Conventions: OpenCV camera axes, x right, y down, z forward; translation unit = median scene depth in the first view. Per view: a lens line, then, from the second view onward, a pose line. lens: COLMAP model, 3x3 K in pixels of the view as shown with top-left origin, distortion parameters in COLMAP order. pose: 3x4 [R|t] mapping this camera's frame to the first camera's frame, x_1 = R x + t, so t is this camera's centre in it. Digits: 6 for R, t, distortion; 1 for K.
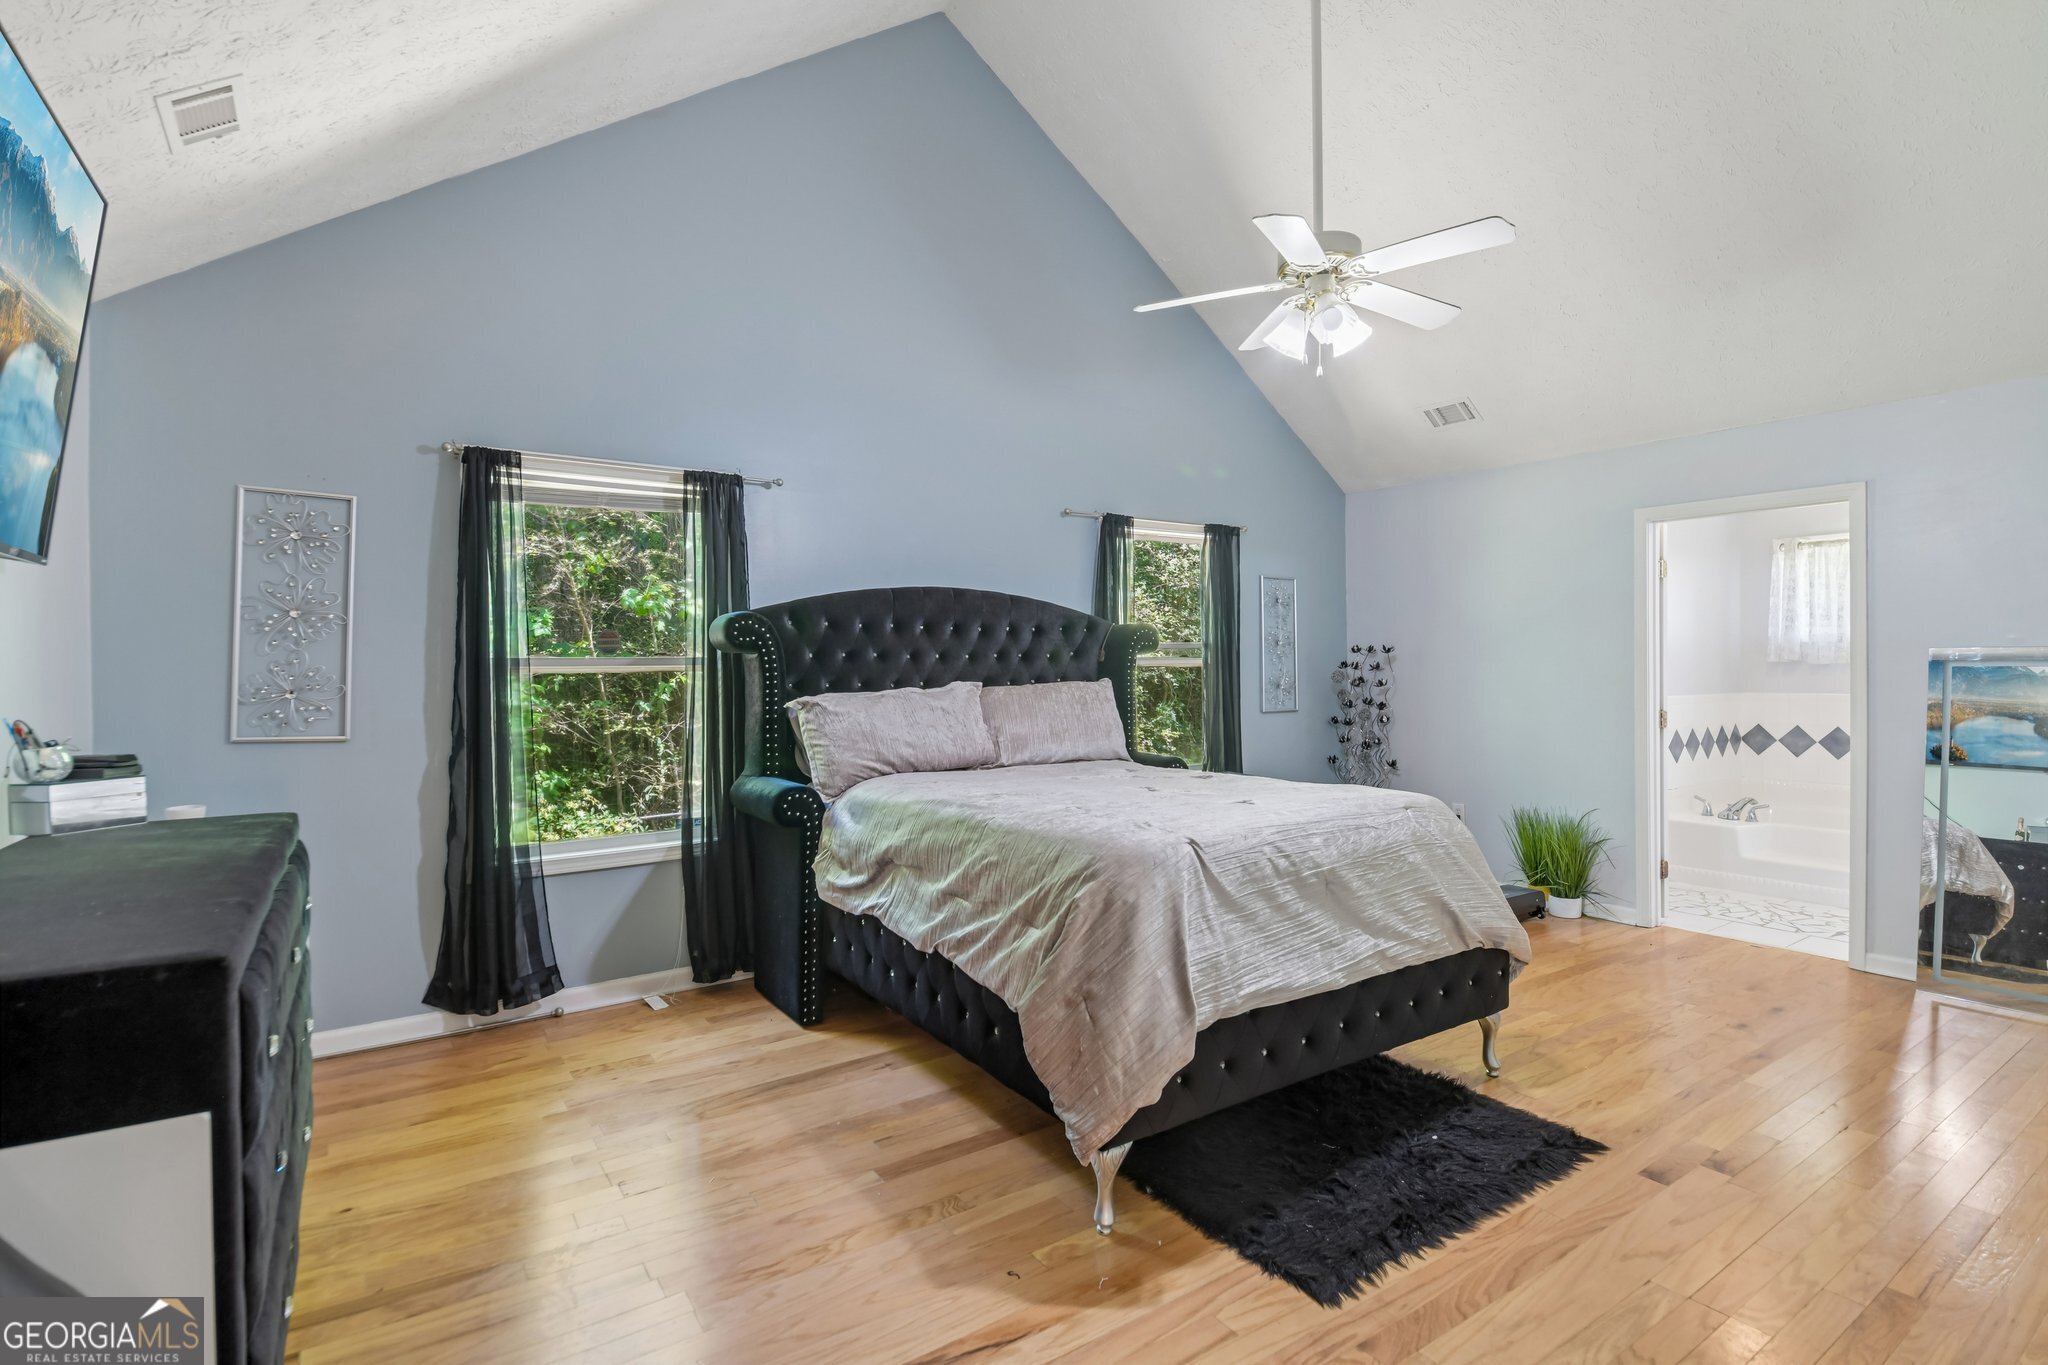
lens RADIAL K [[974.3, 0, 1024.0], [0, 974.3, 682.5], [0, 0, 1]] dist [0.001204, 0.000013]
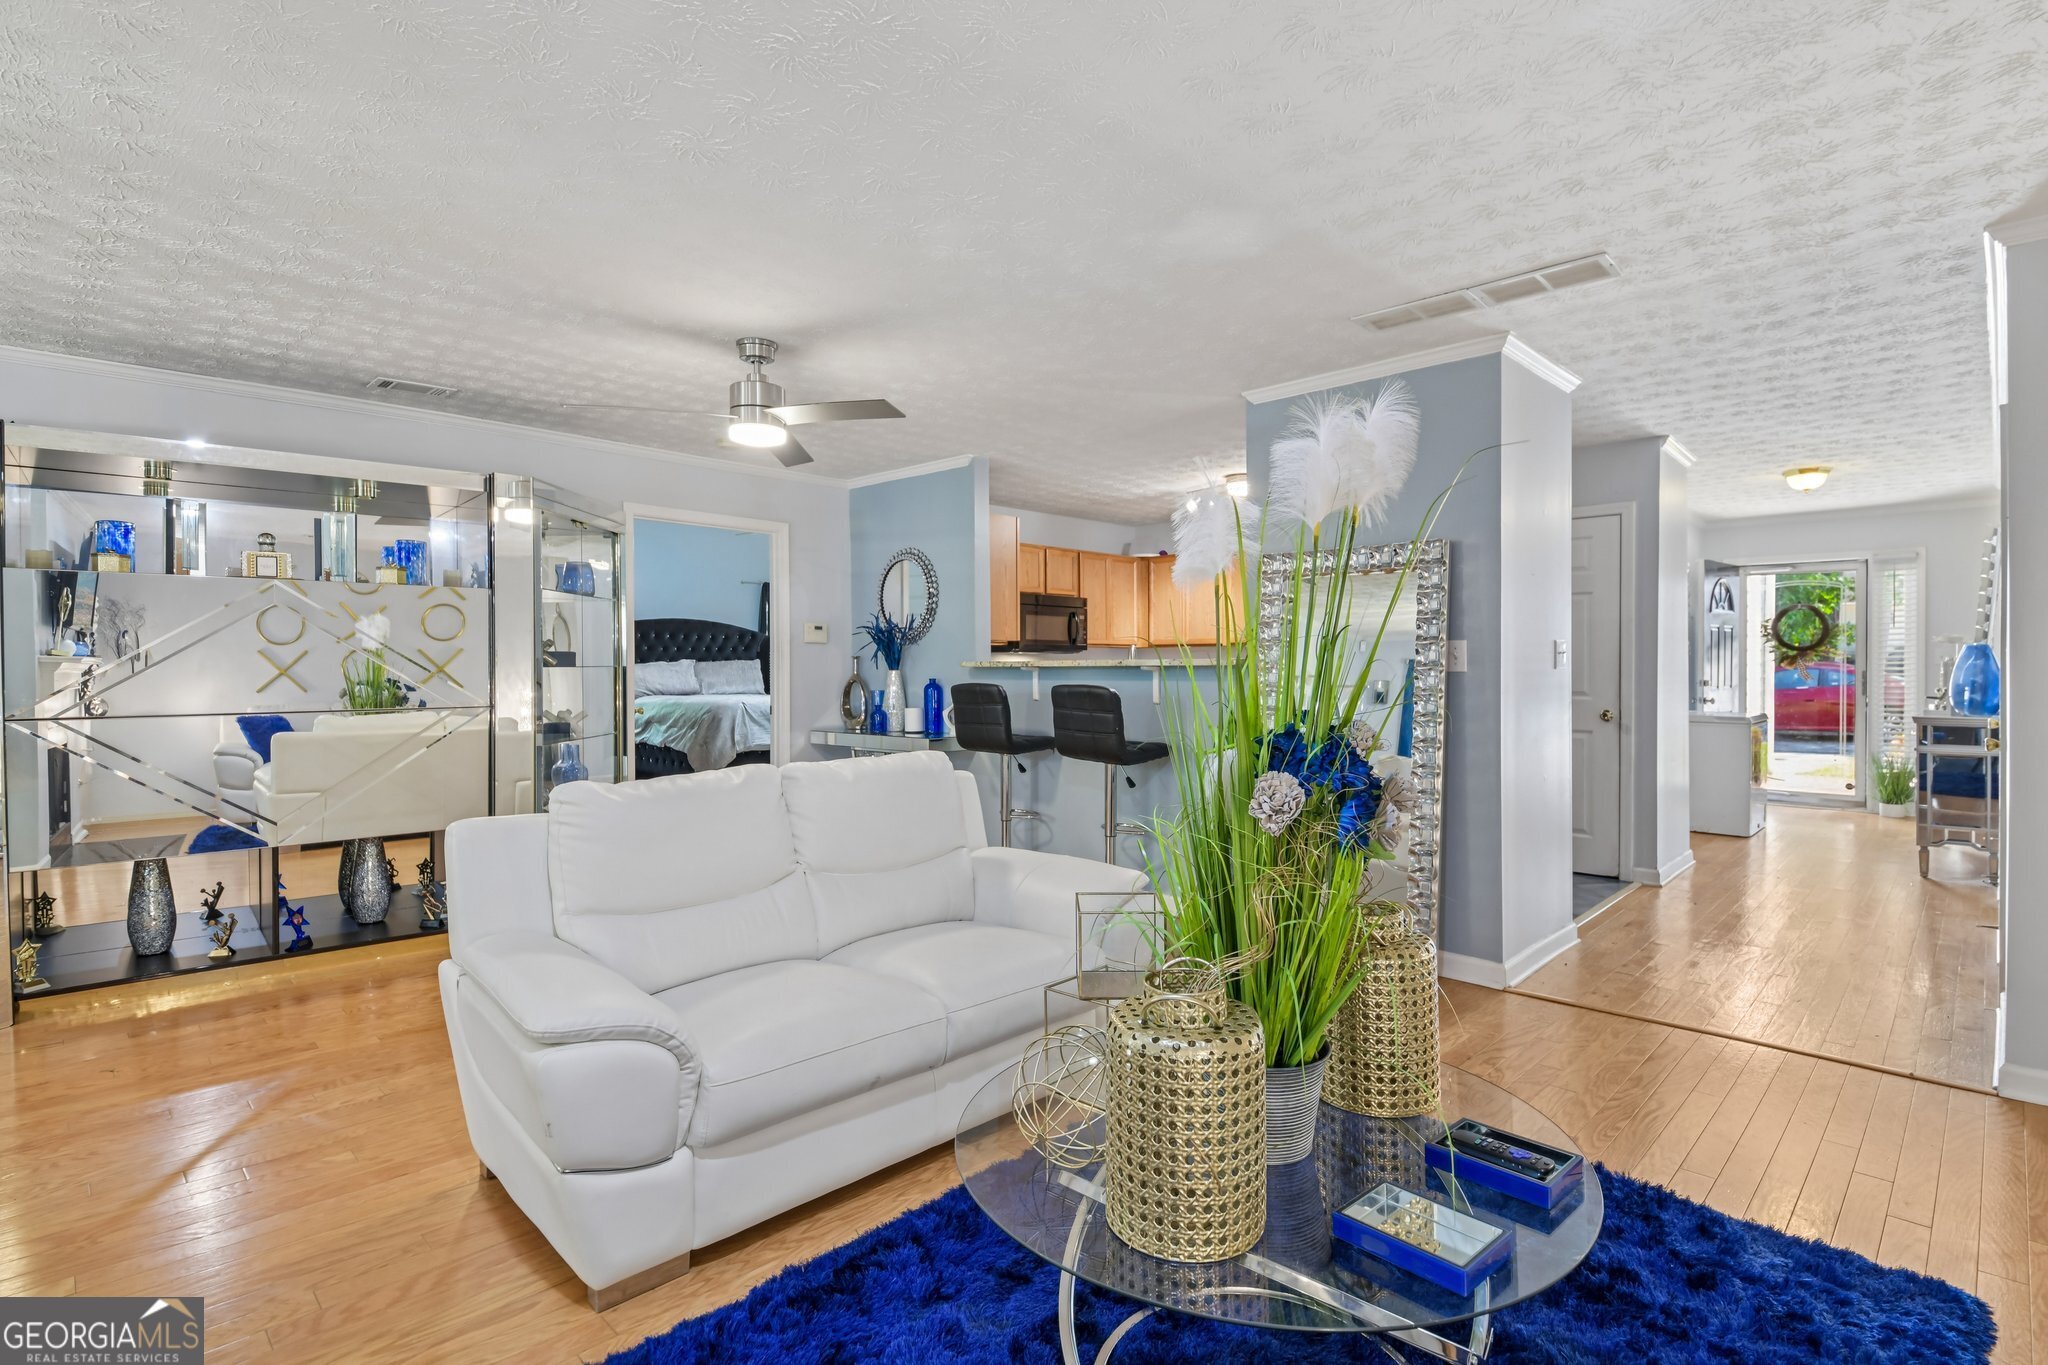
lens RADIAL K [[974.3, 0, 1024.0], [0, 974.3, 682.5], [0, 0, 1]] dist [0.001204, 0.000013]
pose [[0.979791, -0.003420, 0.199995, 0.257586], [0.003782, 0.999992, -0.001429, 0.059217], [-0.199989, 0.002156, 0.979796, -1.416717]]
